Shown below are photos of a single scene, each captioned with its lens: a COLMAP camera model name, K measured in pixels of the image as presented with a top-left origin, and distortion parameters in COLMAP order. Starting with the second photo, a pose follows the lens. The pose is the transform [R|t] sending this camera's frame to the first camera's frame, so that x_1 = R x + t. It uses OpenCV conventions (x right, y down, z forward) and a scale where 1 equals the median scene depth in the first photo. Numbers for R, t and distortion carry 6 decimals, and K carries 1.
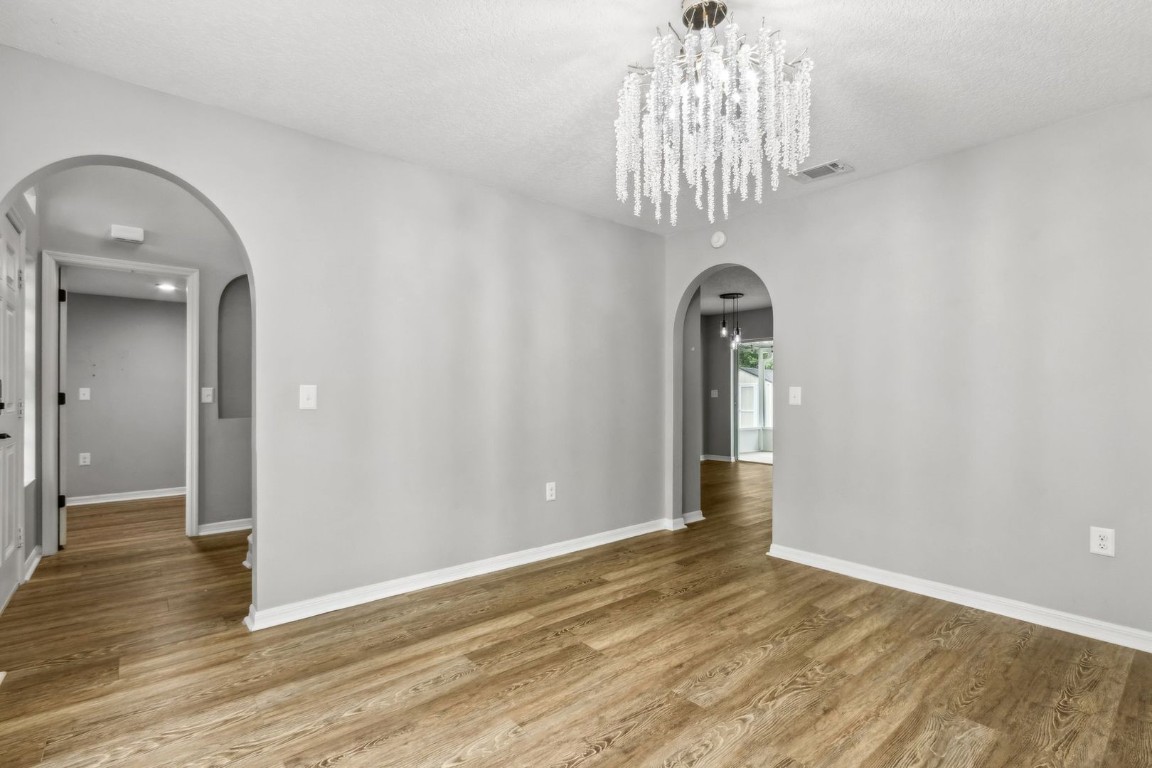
lens RADIAL K [[564.0, 0, 576.1], [0, 564.0, 393.4], [0, 0, 1]] dist [-0.000031, -0.000532]
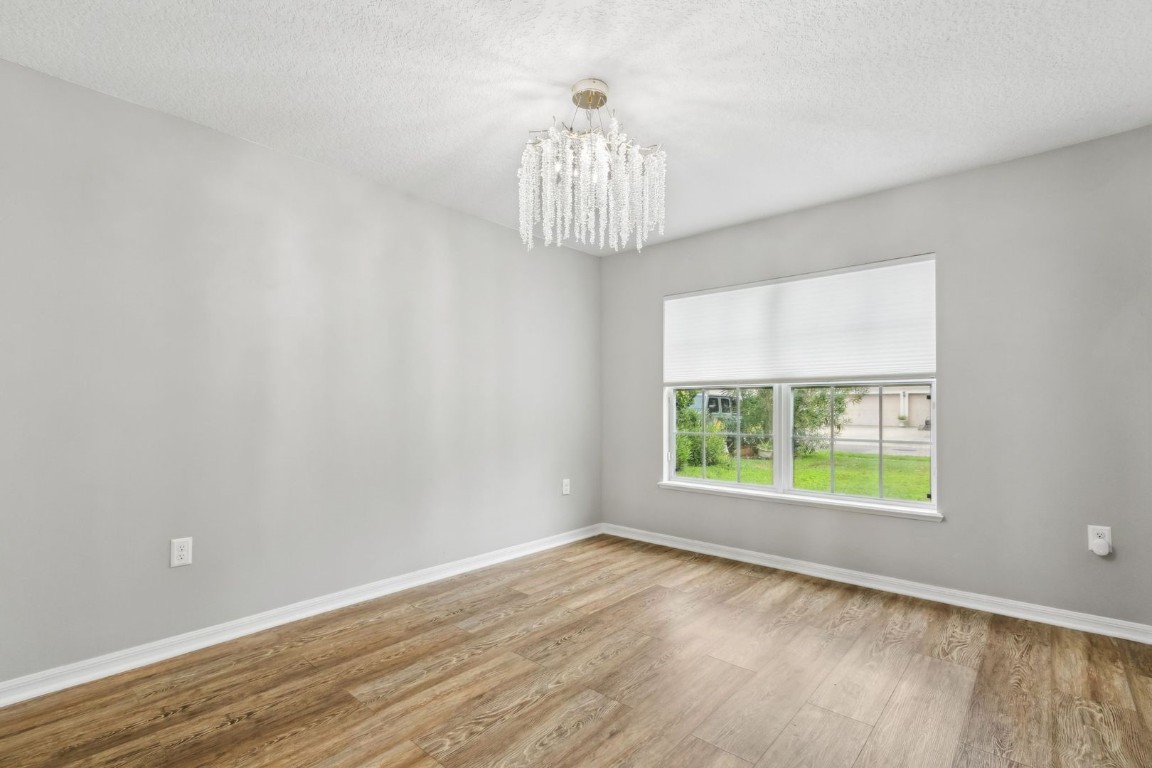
lens RADIAL K [[564.0, 0, 573.7], [0, 564.0, 387.1], [0, 0, 1]] dist [-0.000031, -0.000532]
pose [[-0.991111, -0.002717, -0.133007, 0.402947], [0.001540, 0.999490, -0.031896, -0.003121], [0.133026, -0.031817, -0.990602, 2.090758]]
